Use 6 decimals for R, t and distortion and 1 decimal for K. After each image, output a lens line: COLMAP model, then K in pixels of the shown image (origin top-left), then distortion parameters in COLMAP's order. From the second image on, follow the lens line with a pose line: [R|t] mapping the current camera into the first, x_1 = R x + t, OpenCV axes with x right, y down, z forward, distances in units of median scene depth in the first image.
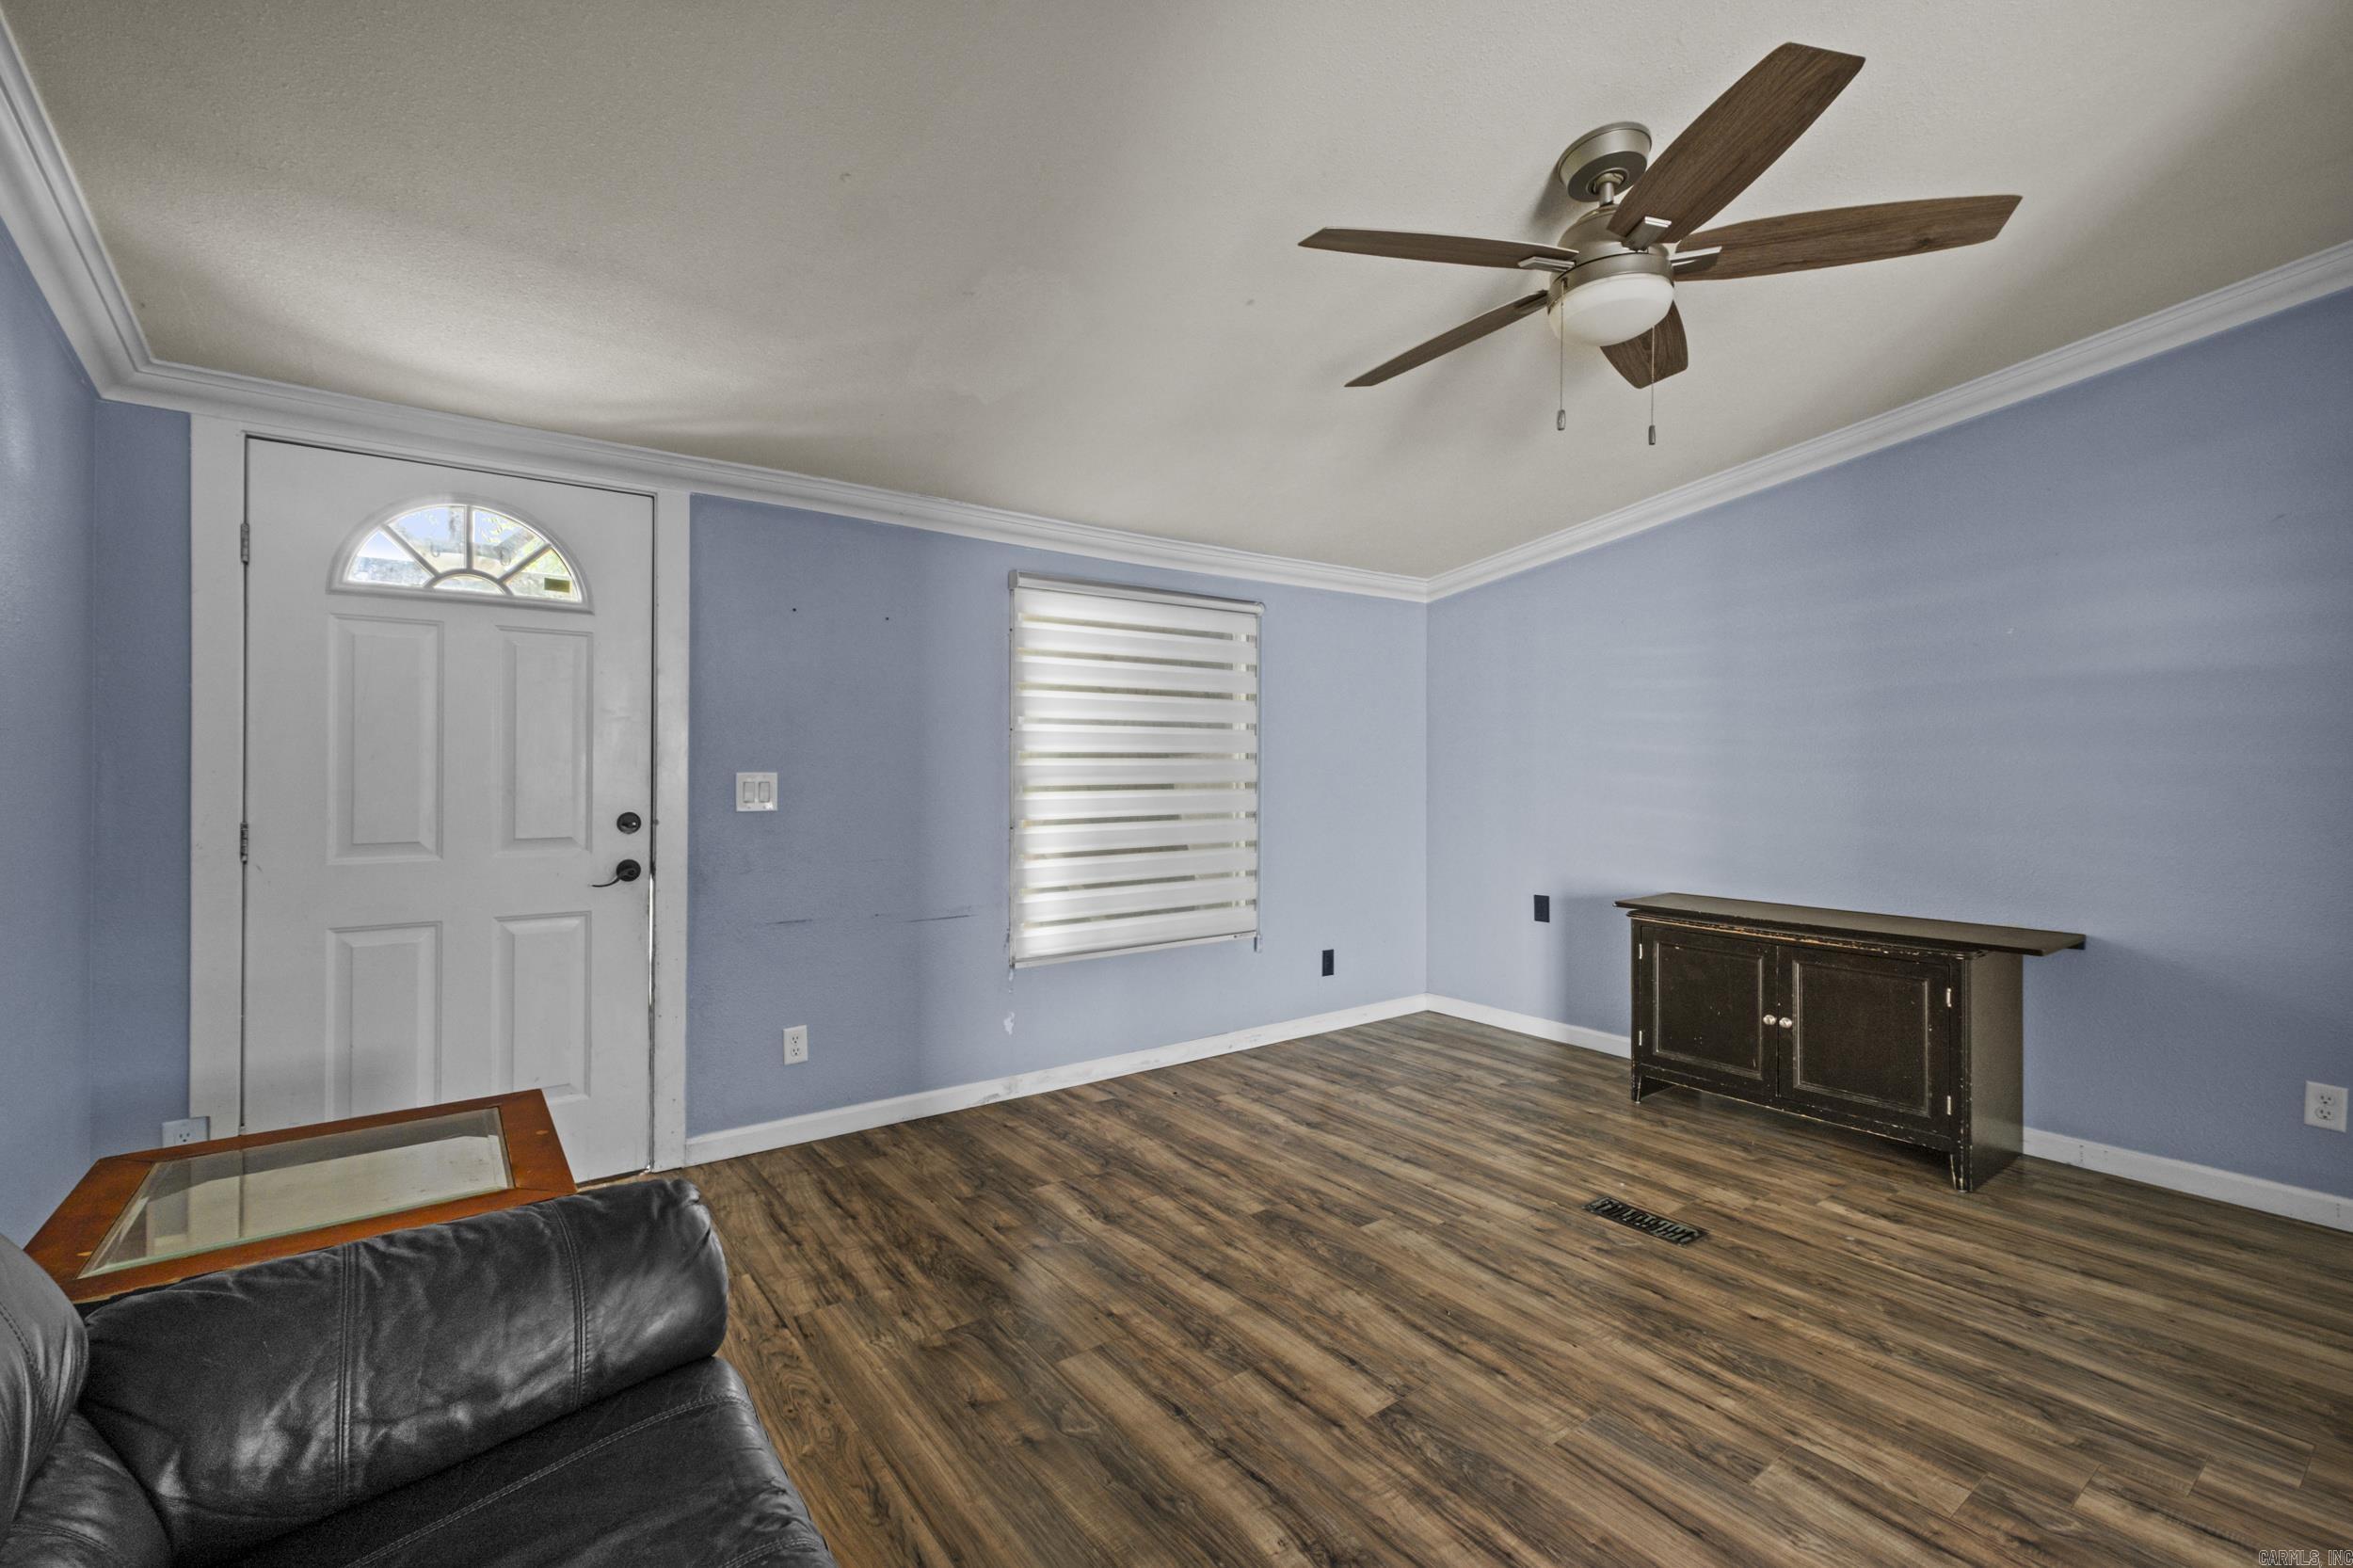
lens RADIAL K [[1022.8, 0, 1158.5], [0, 1022.8, 772.9], [0, 0, 1]] dist [0.006012, 0.000058]
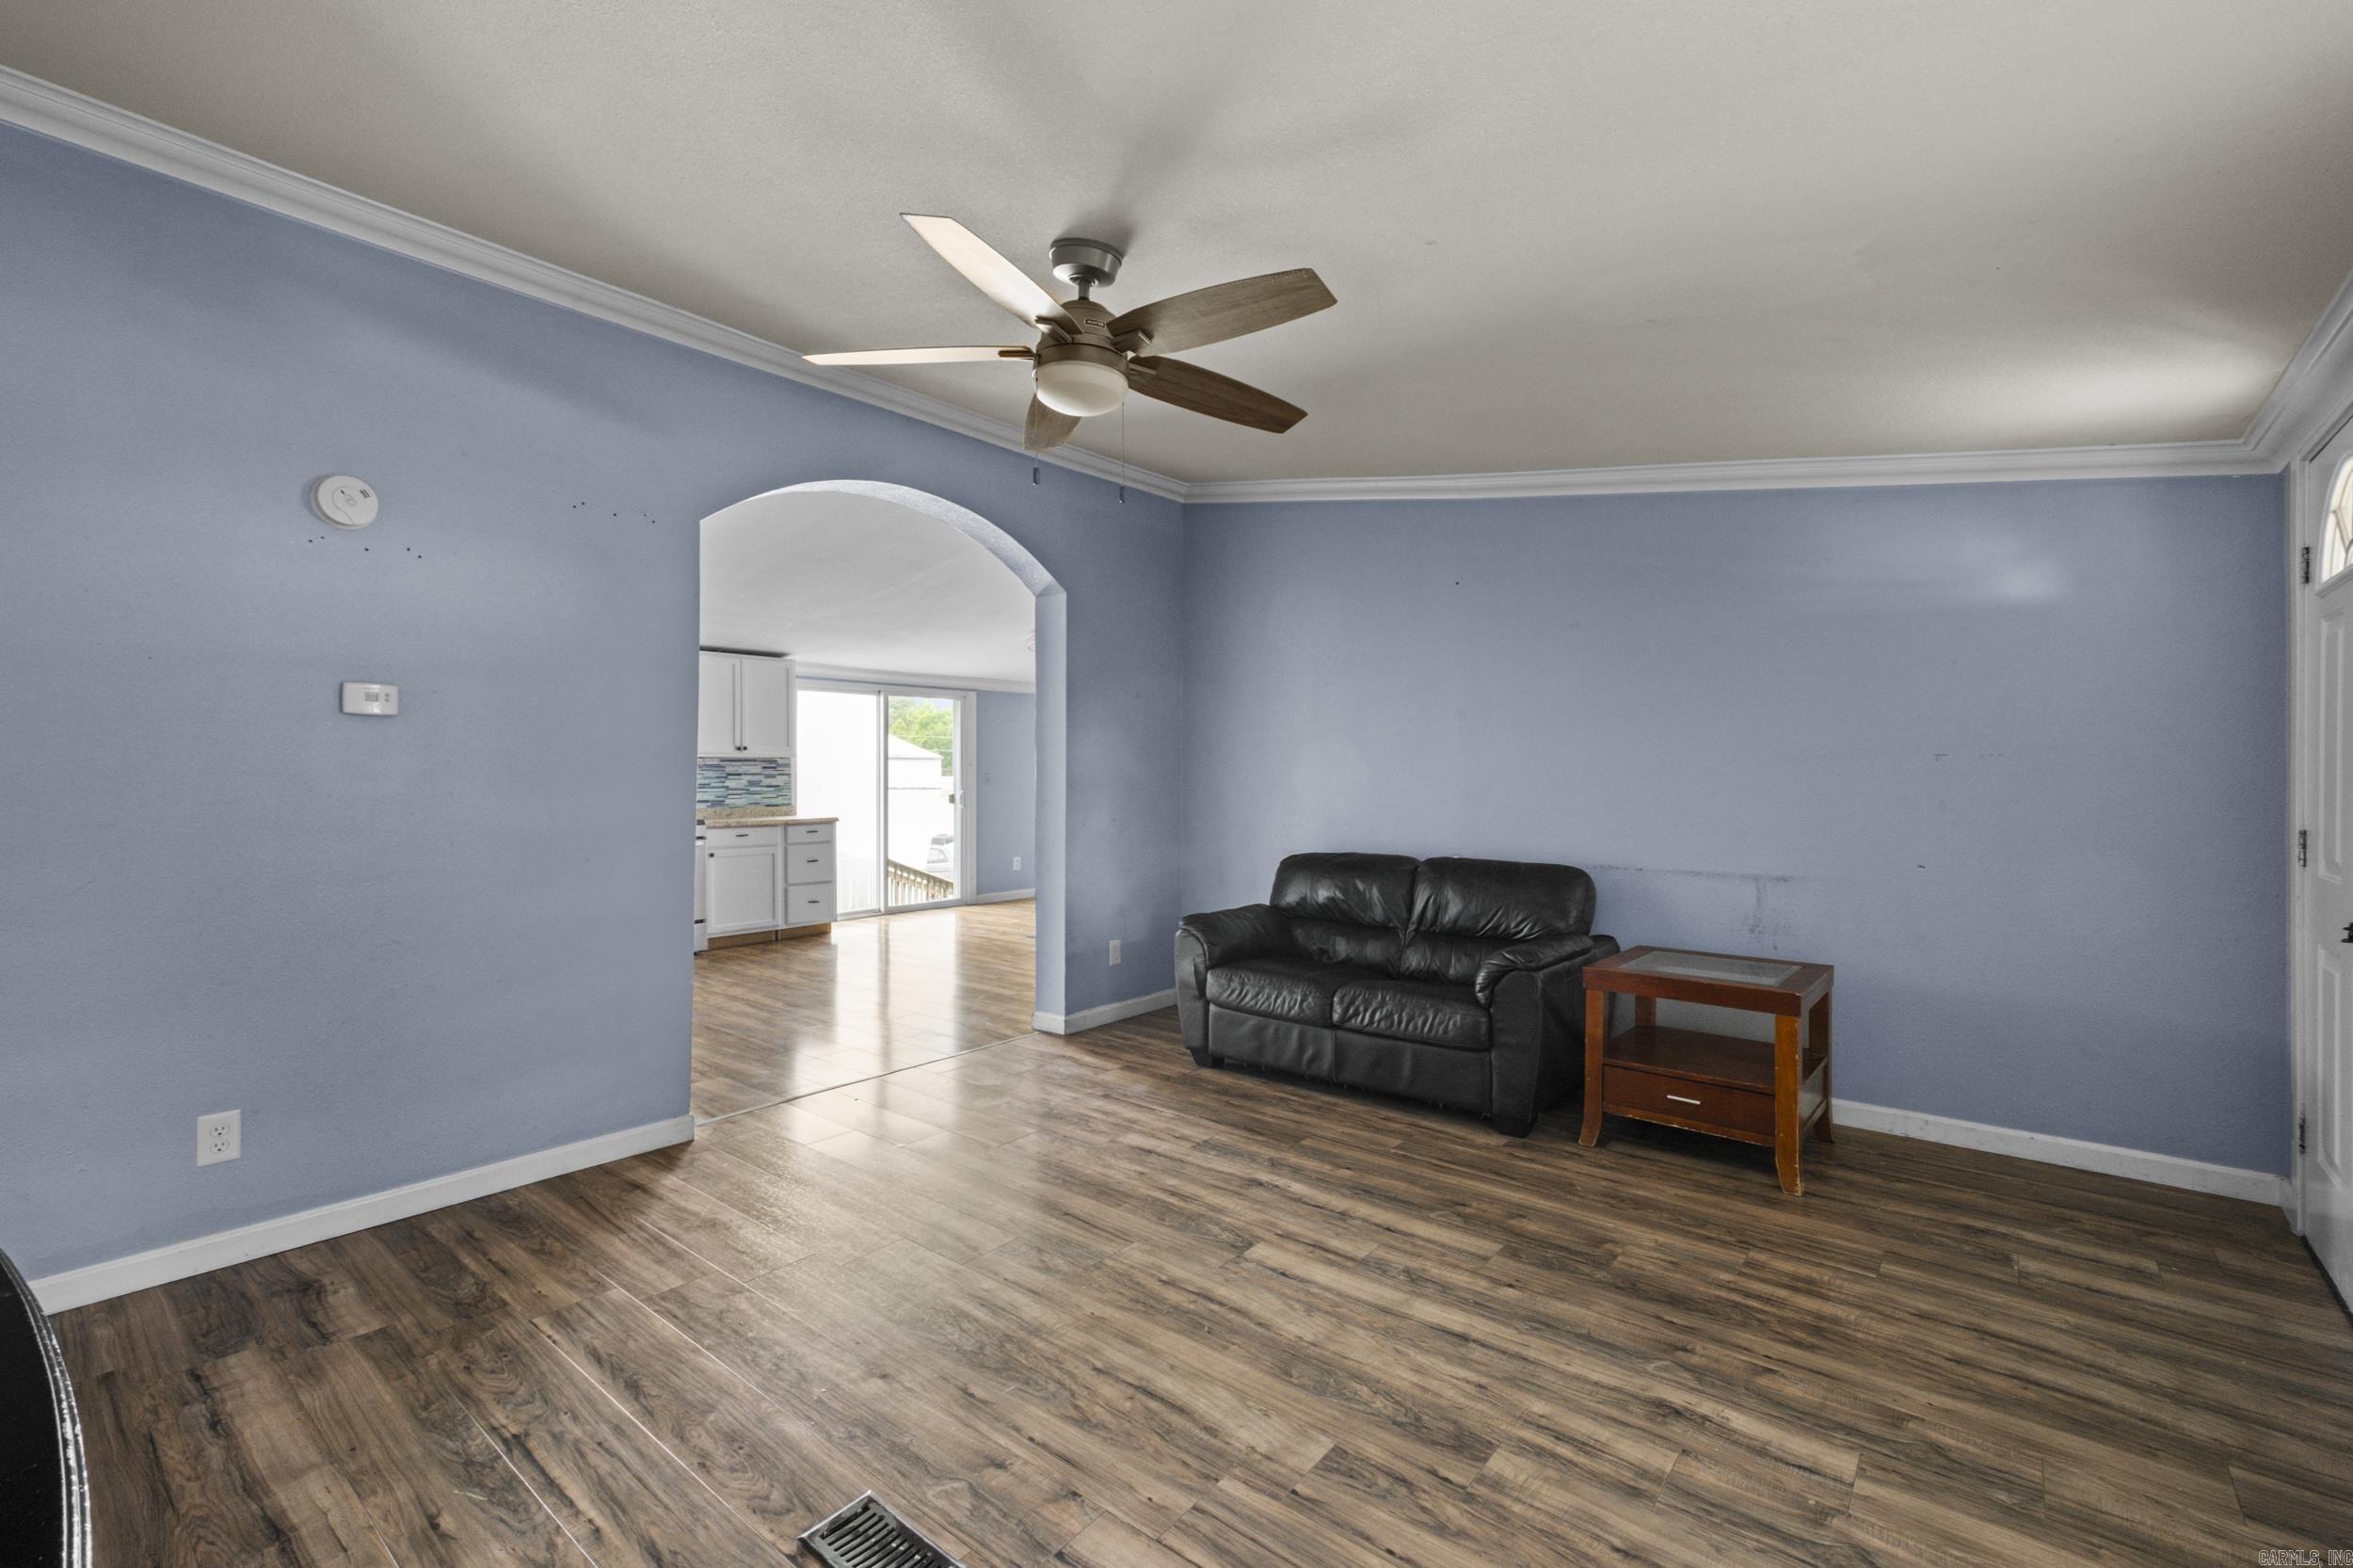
lens RADIAL K [[1022.8, 0, 1169.4], [0, 1022.8, 778.6], [0, 0, 1]] dist [0.006012, 0.000058]
pose [[-0.968037, -0.003949, -0.250775, 0.455583], [-0.006417, 0.999939, 0.009025, -0.004990], [0.250724, 0.010346, -0.968003, 1.558865]]
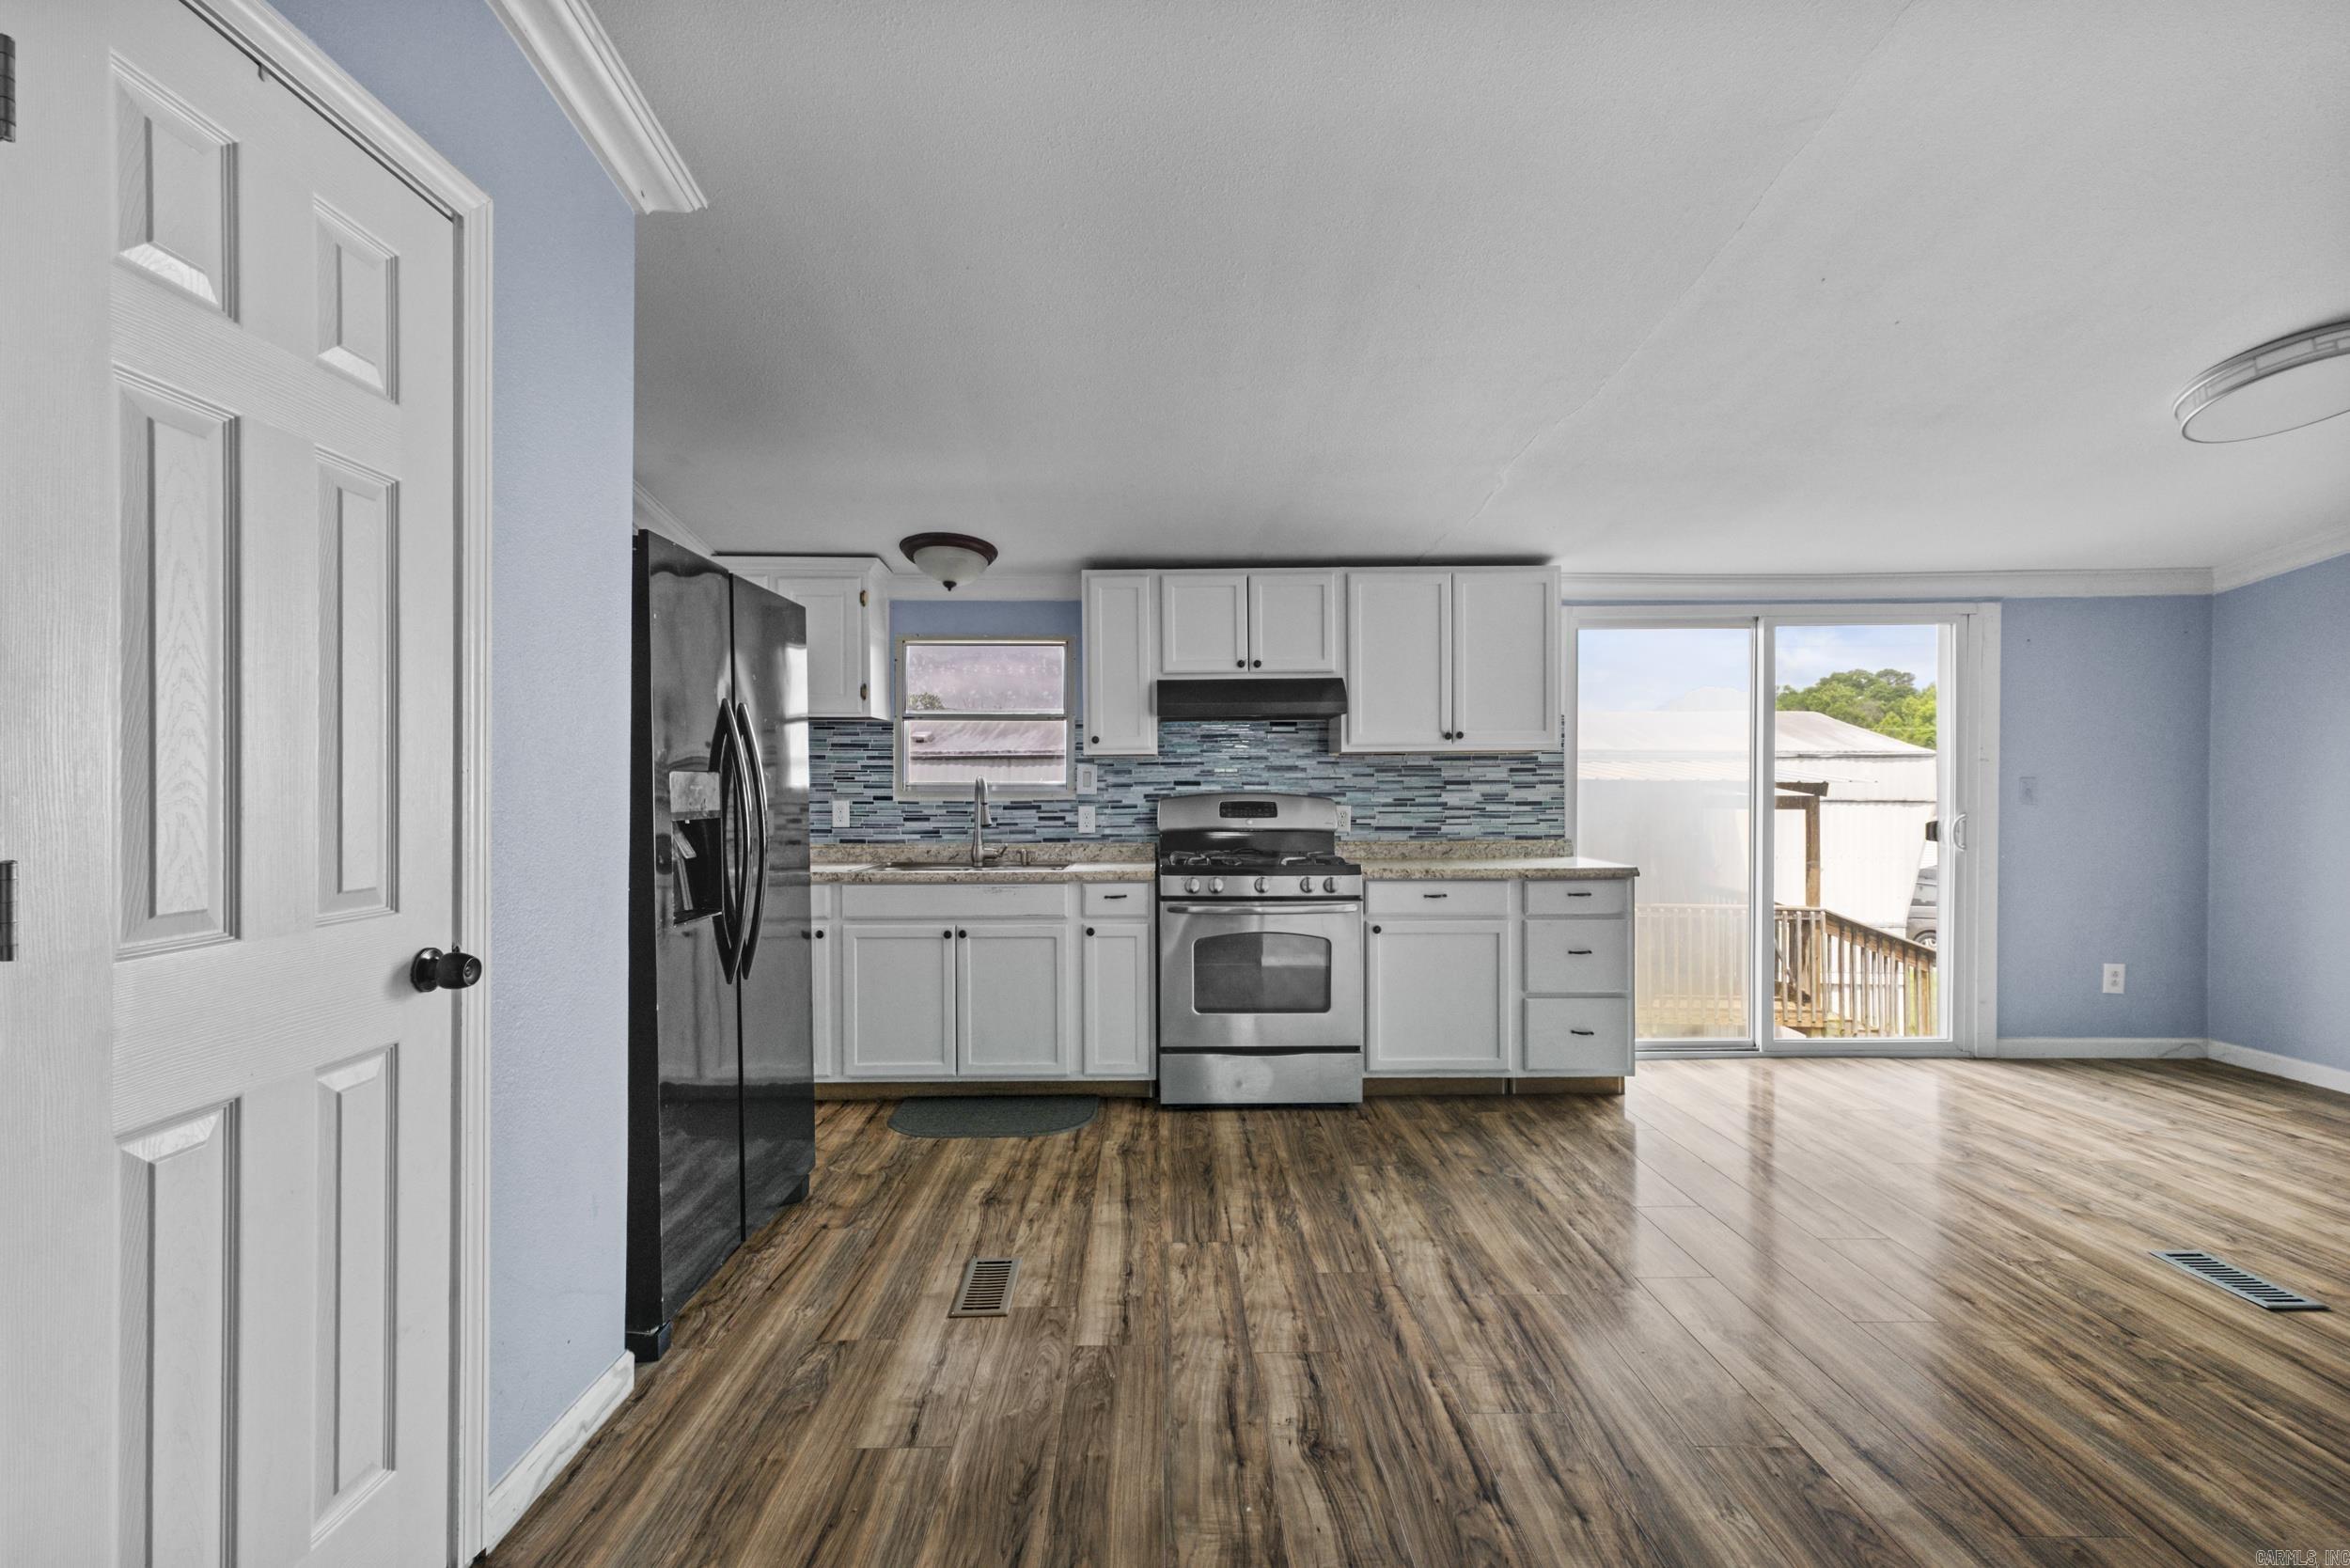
lens RADIAL K [[1021.5, 0, 1158.0], [0, 1021.5, 798.7], [0, 0, 1]] dist [0.006012, 0.000058]
pose [[-0.808972, -0.011974, 0.587725, 0.343777], [0.002392, 0.999717, 0.023661, 0.003082], [-0.587842, 0.020547, -0.808714, 0.158942]]
